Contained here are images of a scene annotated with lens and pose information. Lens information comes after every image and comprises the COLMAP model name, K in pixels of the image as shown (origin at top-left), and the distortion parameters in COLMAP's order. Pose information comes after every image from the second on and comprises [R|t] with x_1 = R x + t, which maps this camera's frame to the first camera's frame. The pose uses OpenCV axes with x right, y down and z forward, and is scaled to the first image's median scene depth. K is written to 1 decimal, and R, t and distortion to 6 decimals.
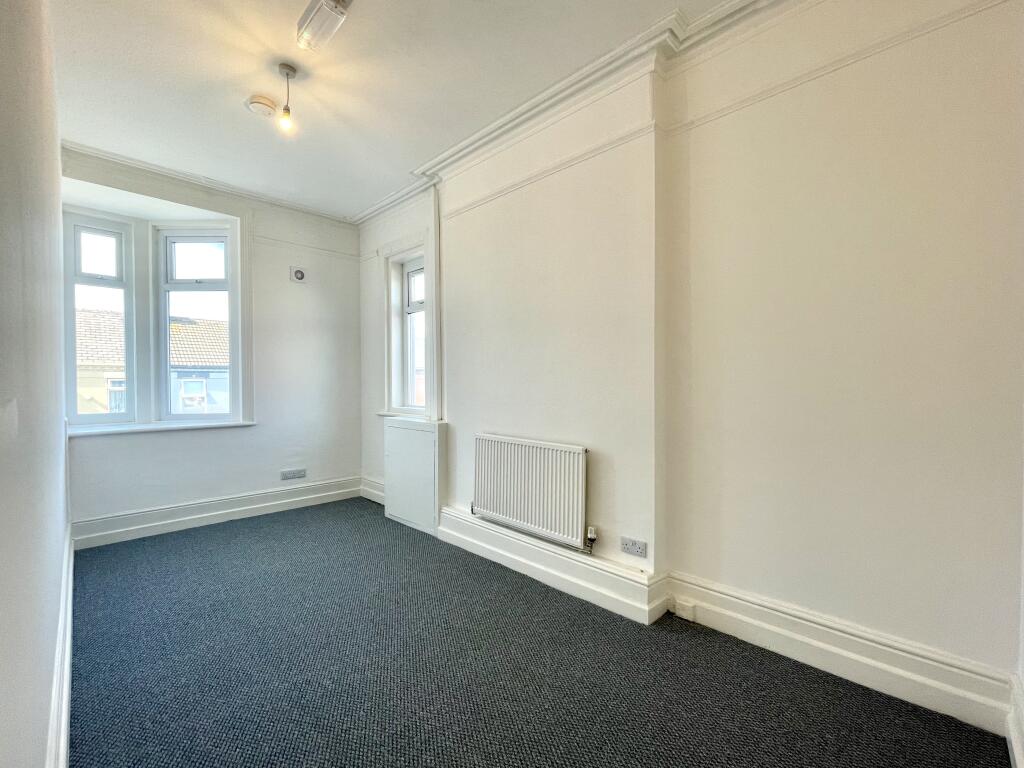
lens RADIAL K [[441.6, 0, 512.0], [0, 441.6, 384.0], [0, 0, 1]] dist [0.000383, 0.000051]
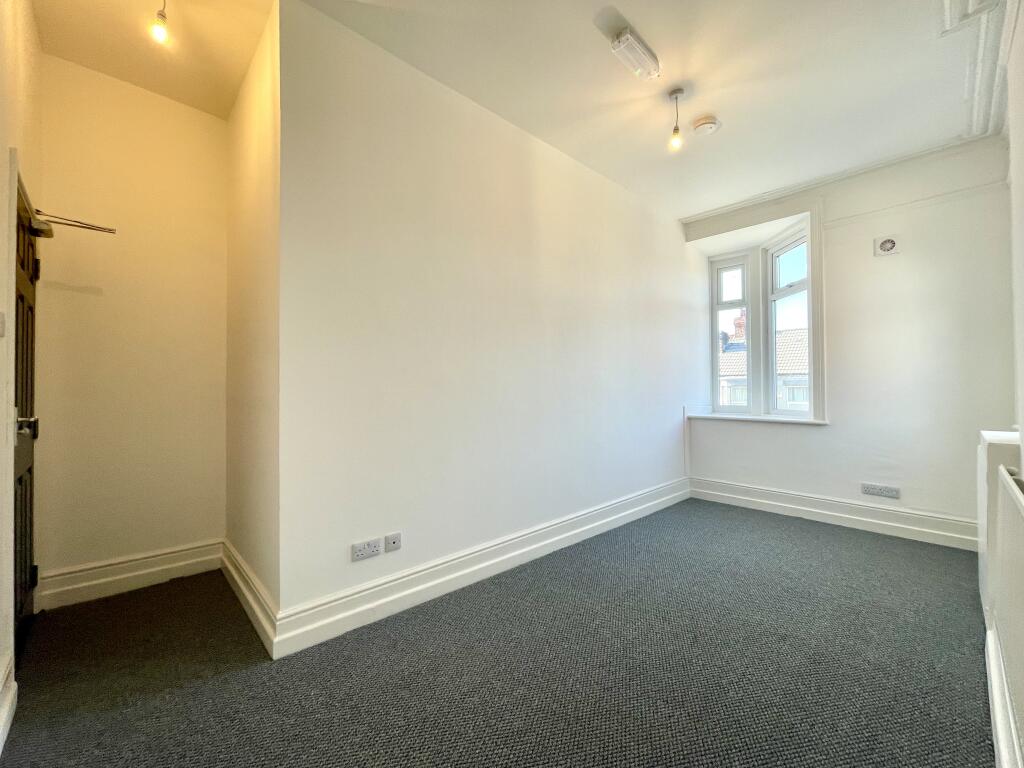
lens RADIAL K [[416.4, 0, 512.0], [0, 416.4, 384.0], [0, 0, 1]] dist [-0.000994, -0.000165]
pose [[-0.031609, -0.009521, -0.999455, 0.321757], [-0.005605, 0.999941, -0.009348, 0.018883], [0.999485, 0.005306, -0.031661, 0.368616]]
